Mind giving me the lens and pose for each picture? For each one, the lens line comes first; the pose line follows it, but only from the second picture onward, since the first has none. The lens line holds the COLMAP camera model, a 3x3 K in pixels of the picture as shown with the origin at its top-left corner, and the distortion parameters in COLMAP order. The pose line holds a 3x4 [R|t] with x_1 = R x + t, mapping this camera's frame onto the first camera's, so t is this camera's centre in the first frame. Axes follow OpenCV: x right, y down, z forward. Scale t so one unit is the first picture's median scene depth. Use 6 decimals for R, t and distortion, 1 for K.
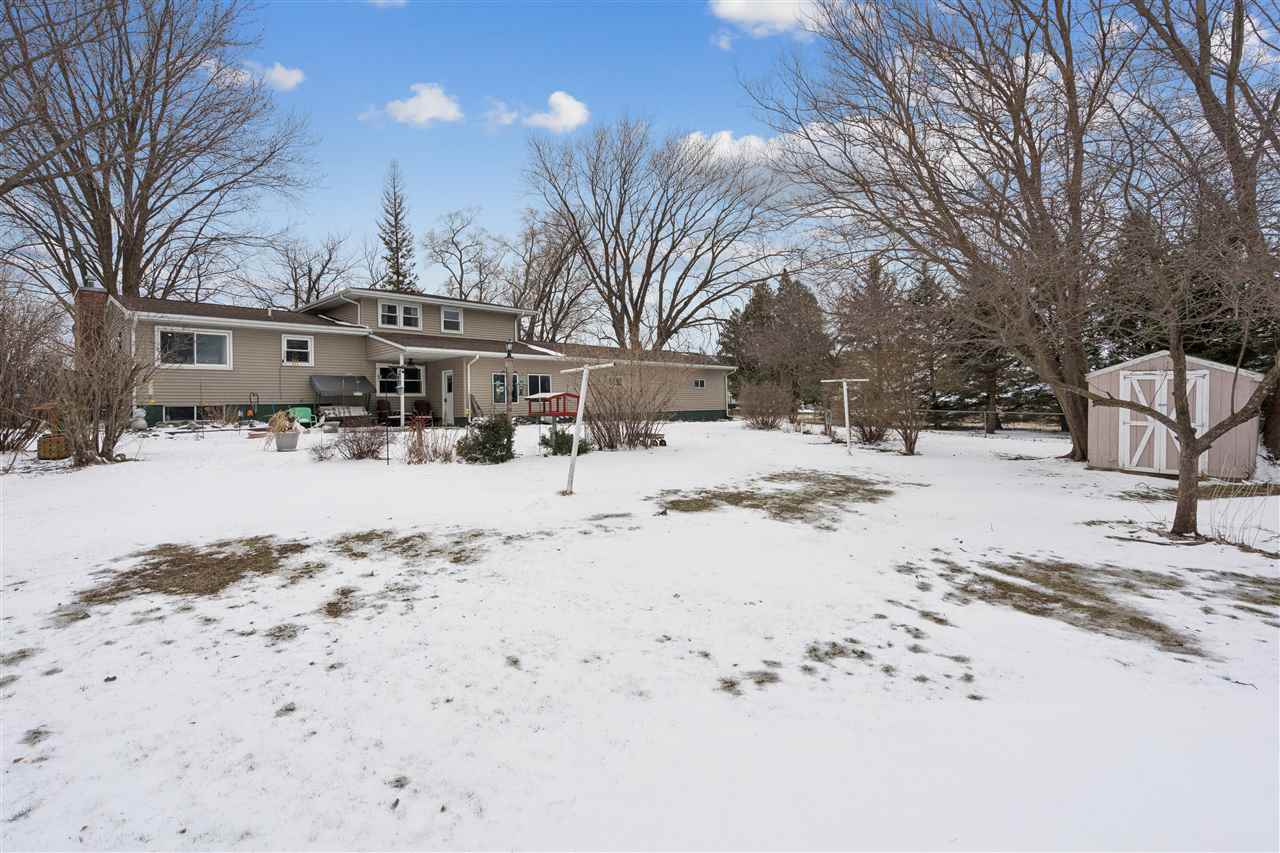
lens RADIAL K [[582.9, 0, 642.6], [0, 582.9, 420.0], [0, 0, 1]] dist [-0.001005, 0.000488]
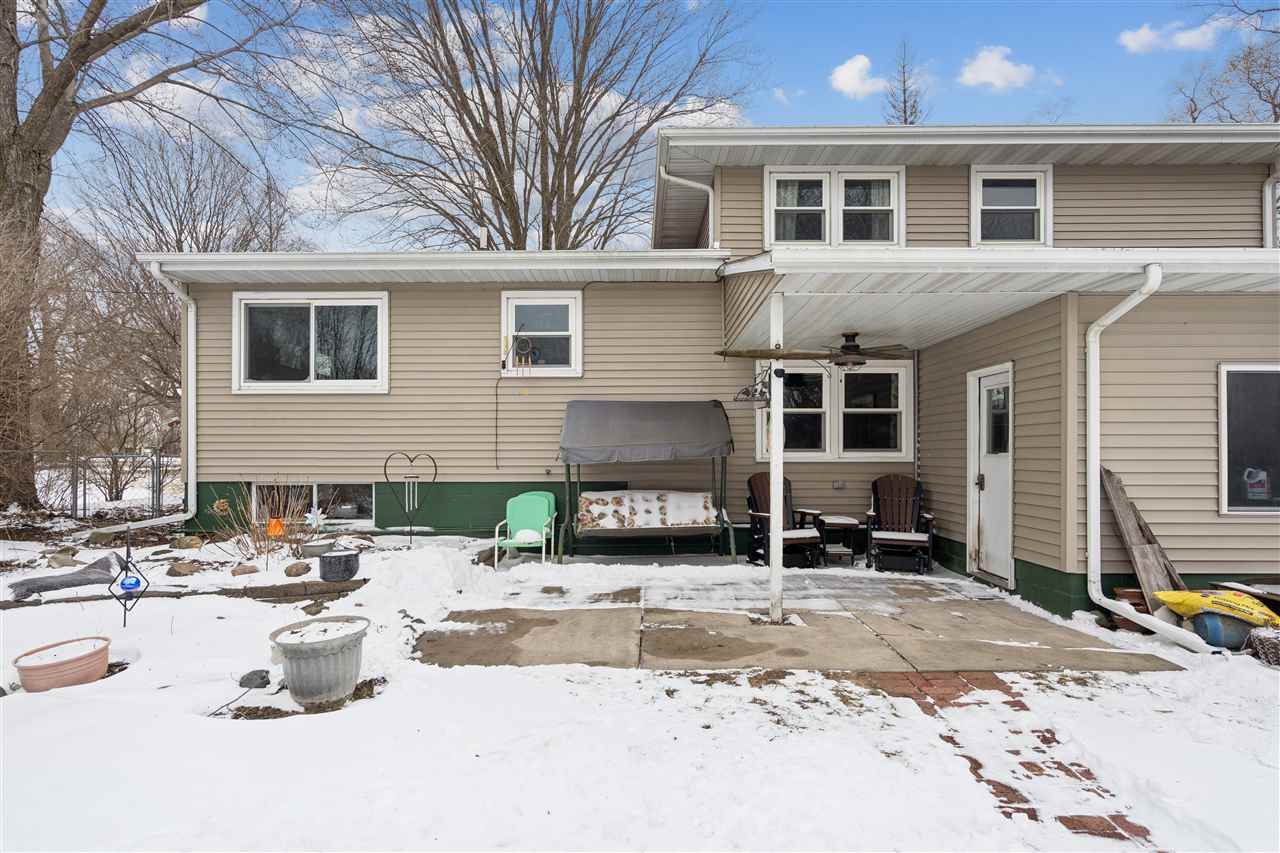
lens RADIAL K [[656.1, 0, 638.5], [0, 656.1, 428.4], [0, 0, 1]] dist [0.000720, -0.000004]
pose [[0.676363, -0.000764, -0.736568, -0.227998], [-0.028721, 0.999212, -0.027410, -0.046757], [0.736008, 0.039694, 0.675808, 0.696136]]
